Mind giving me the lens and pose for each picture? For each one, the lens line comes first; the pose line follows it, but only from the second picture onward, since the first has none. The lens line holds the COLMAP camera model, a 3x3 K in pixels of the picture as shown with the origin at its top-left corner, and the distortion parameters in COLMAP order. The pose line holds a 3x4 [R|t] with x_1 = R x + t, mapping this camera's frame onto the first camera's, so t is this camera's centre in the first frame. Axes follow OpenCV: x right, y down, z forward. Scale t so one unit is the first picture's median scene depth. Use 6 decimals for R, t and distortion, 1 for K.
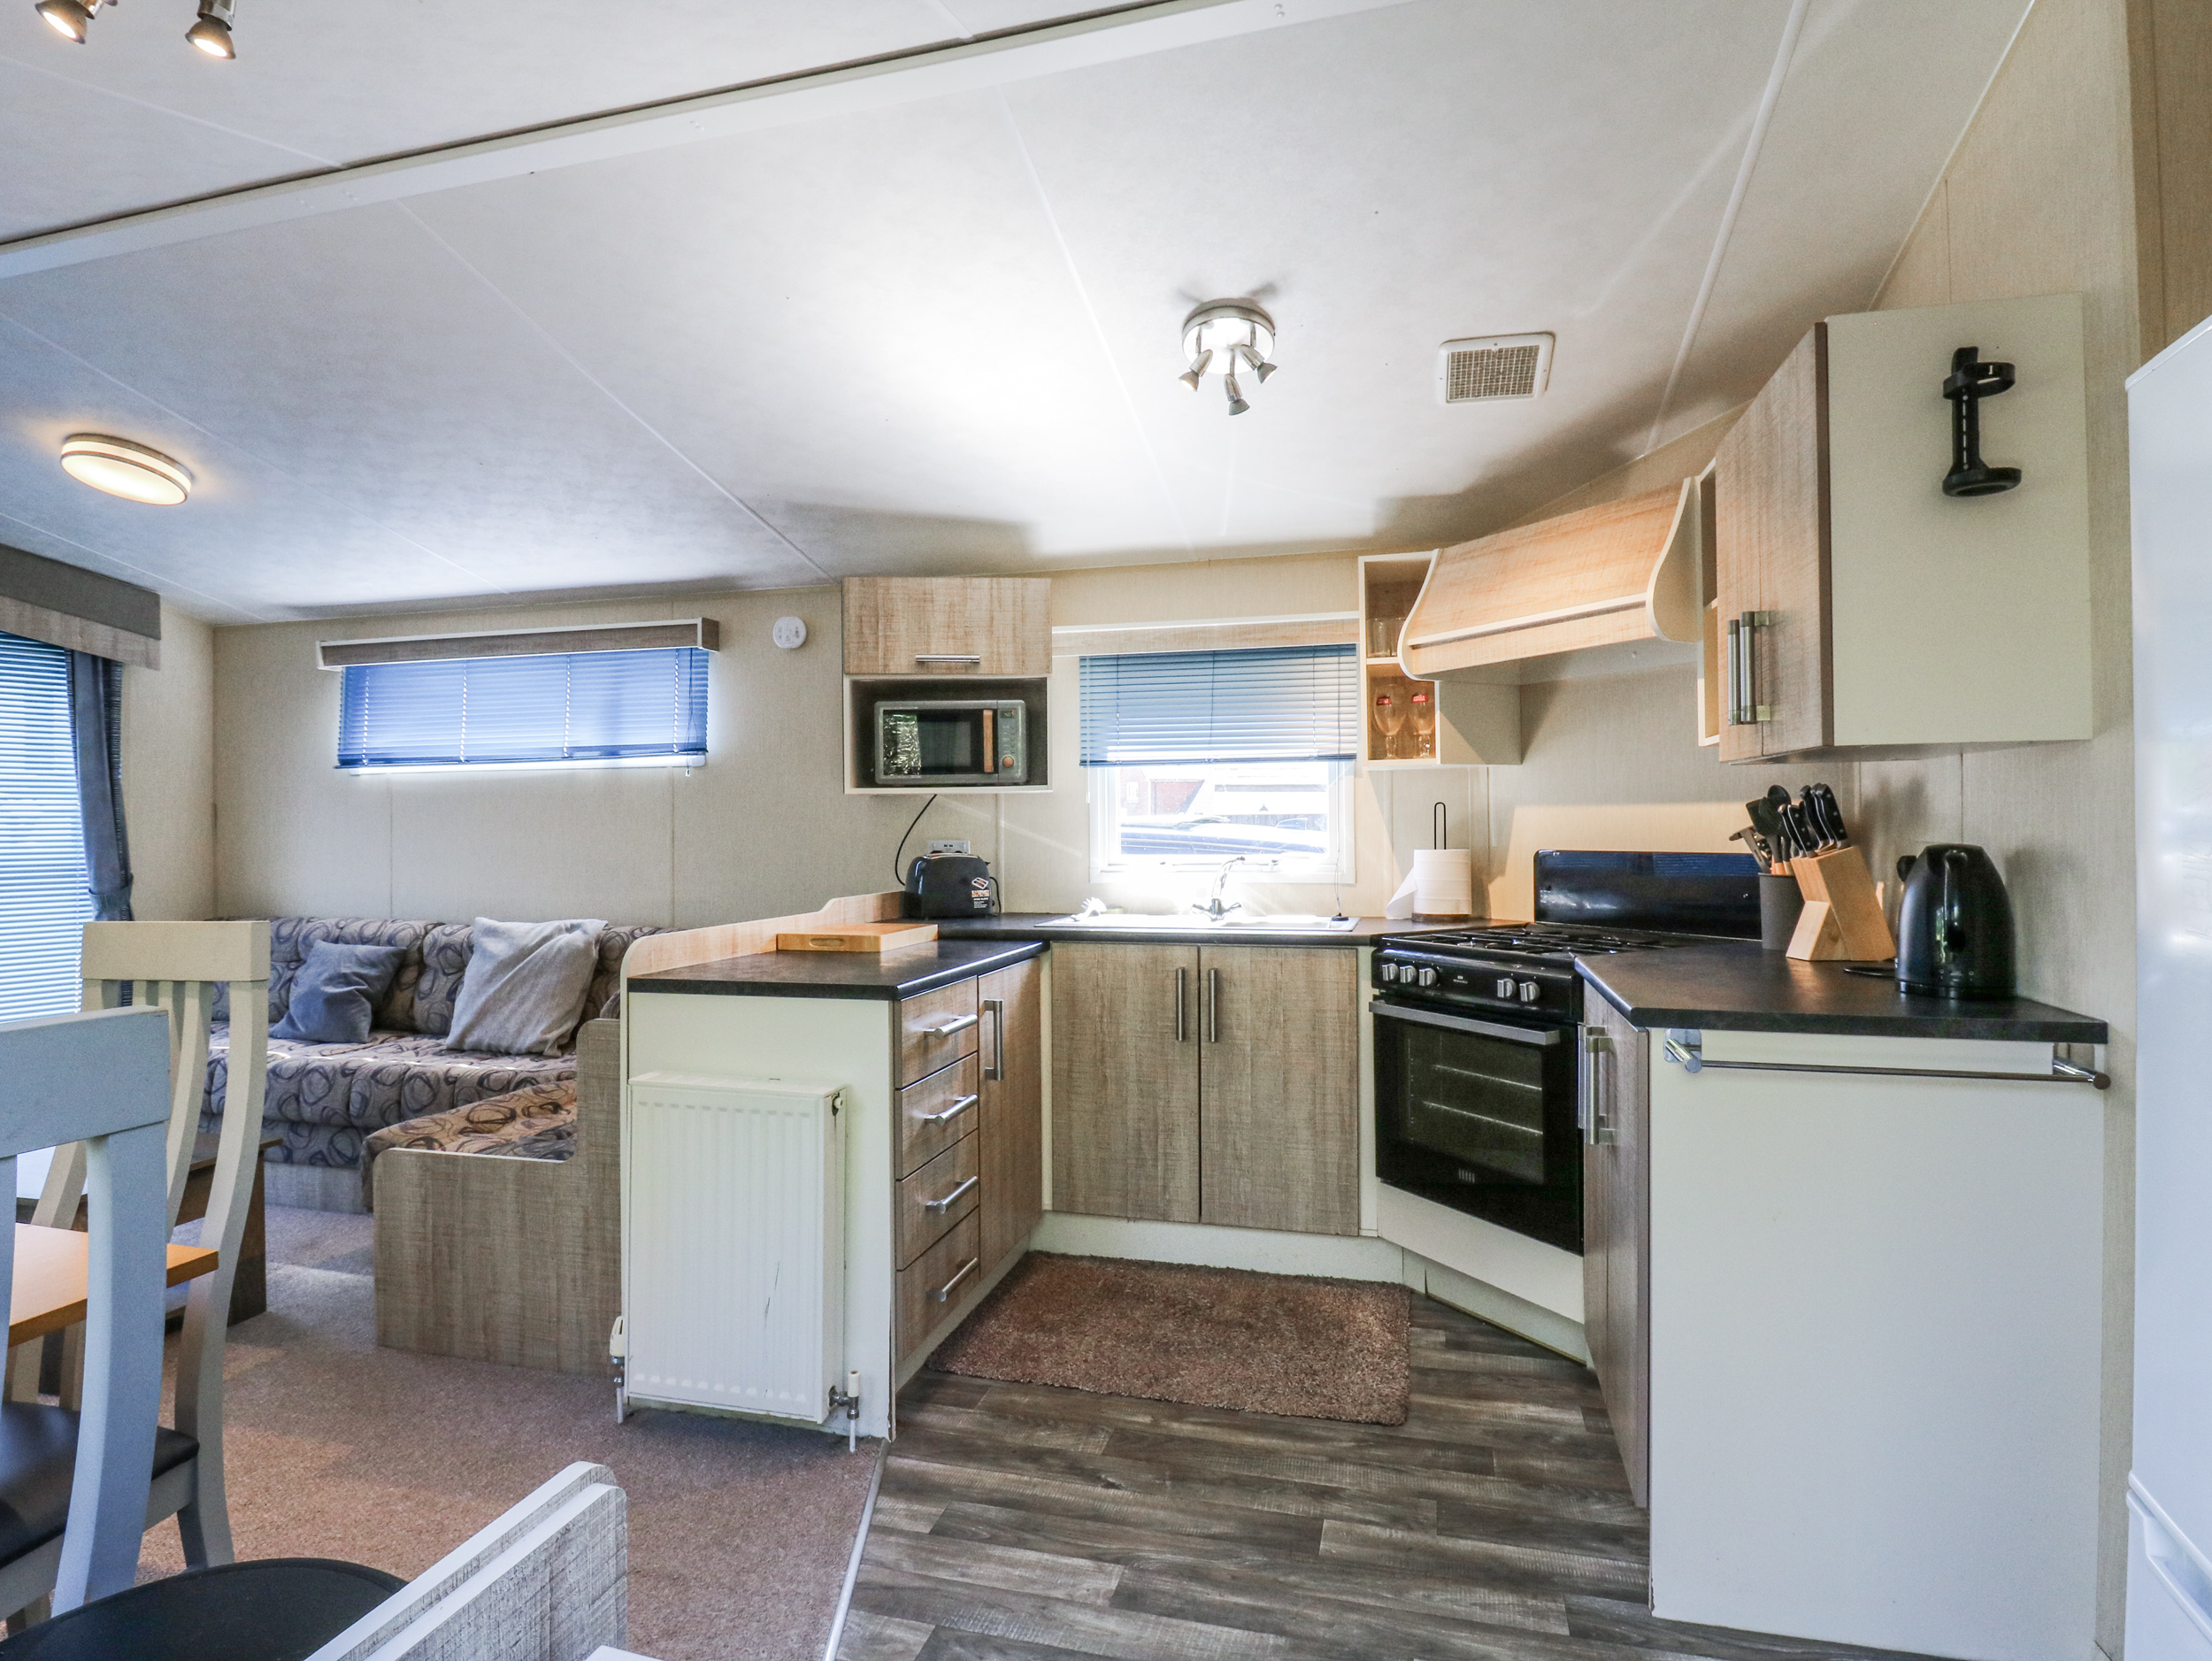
lens RADIAL K [[1150.4, 0, 1119.8], [0, 1150.4, 815.4], [0, 0, 1]] dist [0.005630, -0.015371]
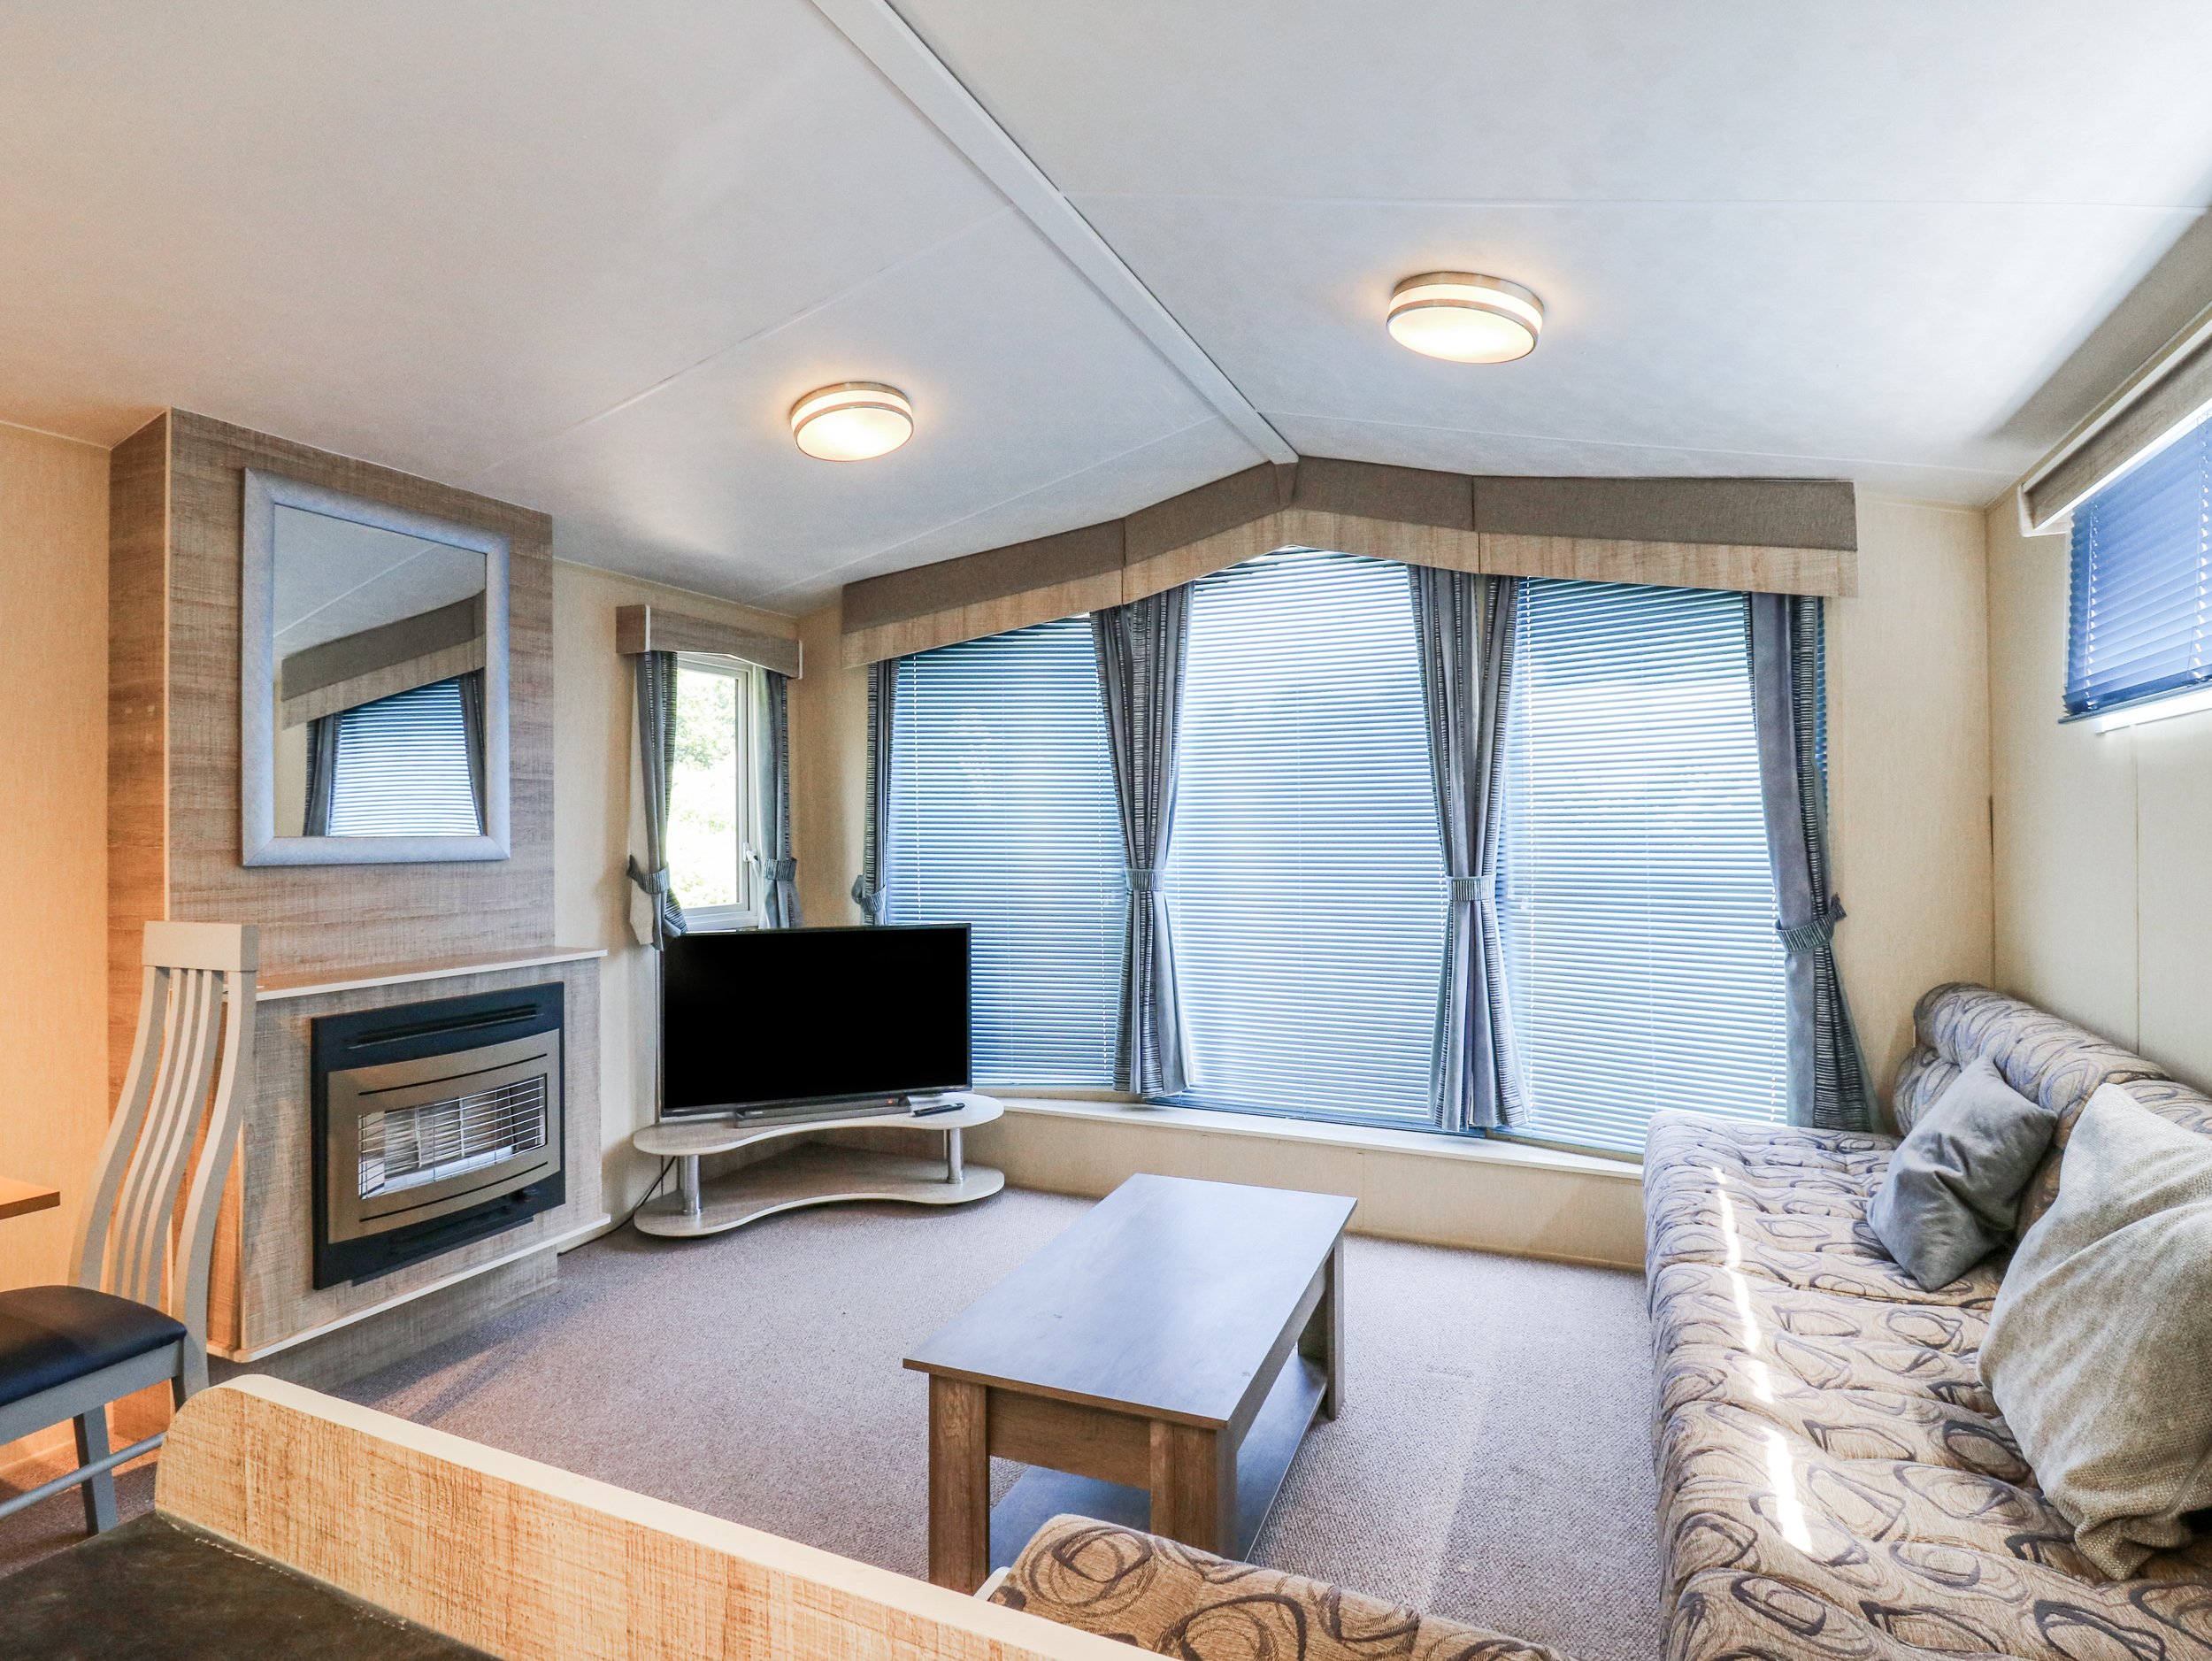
lens RADIAL K [[1150.4, 0, 1119.8], [0, 1150.4, 815.4], [0, 0, 1]] dist [0.005630, -0.015371]
pose [[-0.168113, -0.002085, -0.985765, -0.122655], [0.012623, 0.999911, -0.004267, -0.003473], [0.985687, -0.013161, -0.168072, 0.729458]]
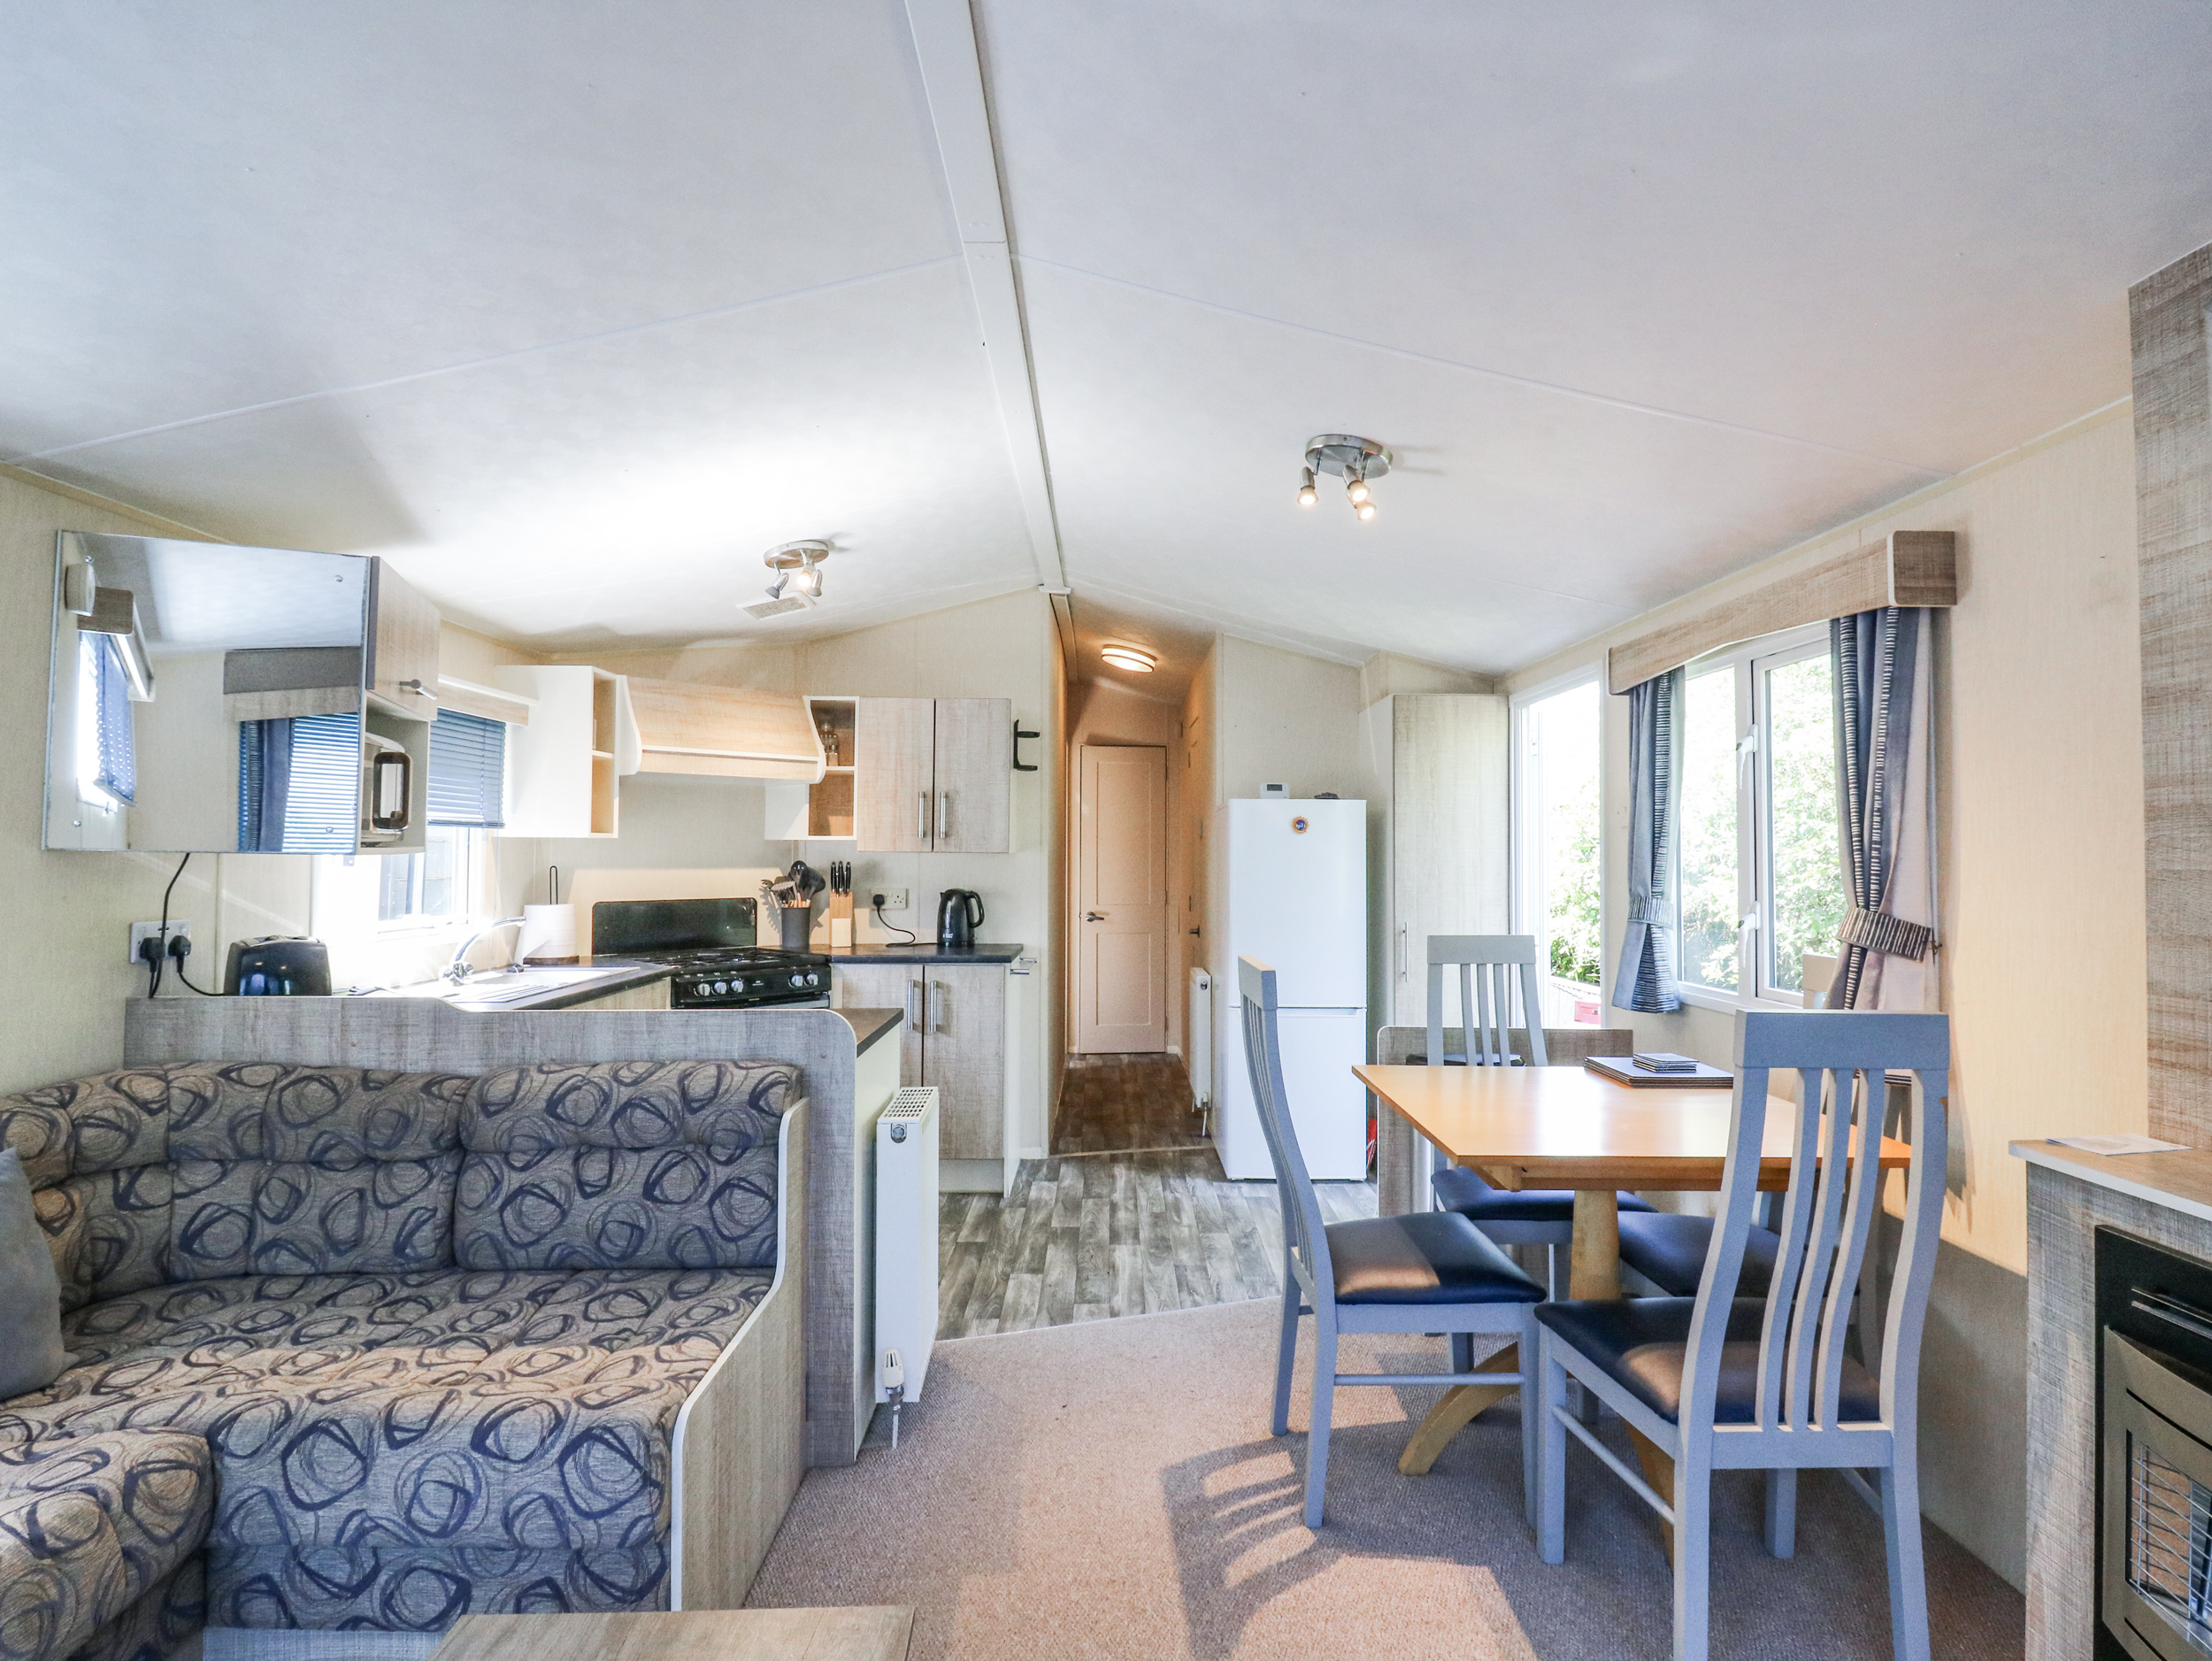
lens RADIAL K [[1150.4, 0, 1119.8], [0, 1150.4, 815.4], [0, 0, 1]] dist [0.005630, -0.015371]
pose [[-0.262506, 0.038708, 0.964154, -0.871313], [-0.007263, 0.999088, -0.042088, -0.014612], [-0.964903, -0.018051, -0.261985, 0.606987]]
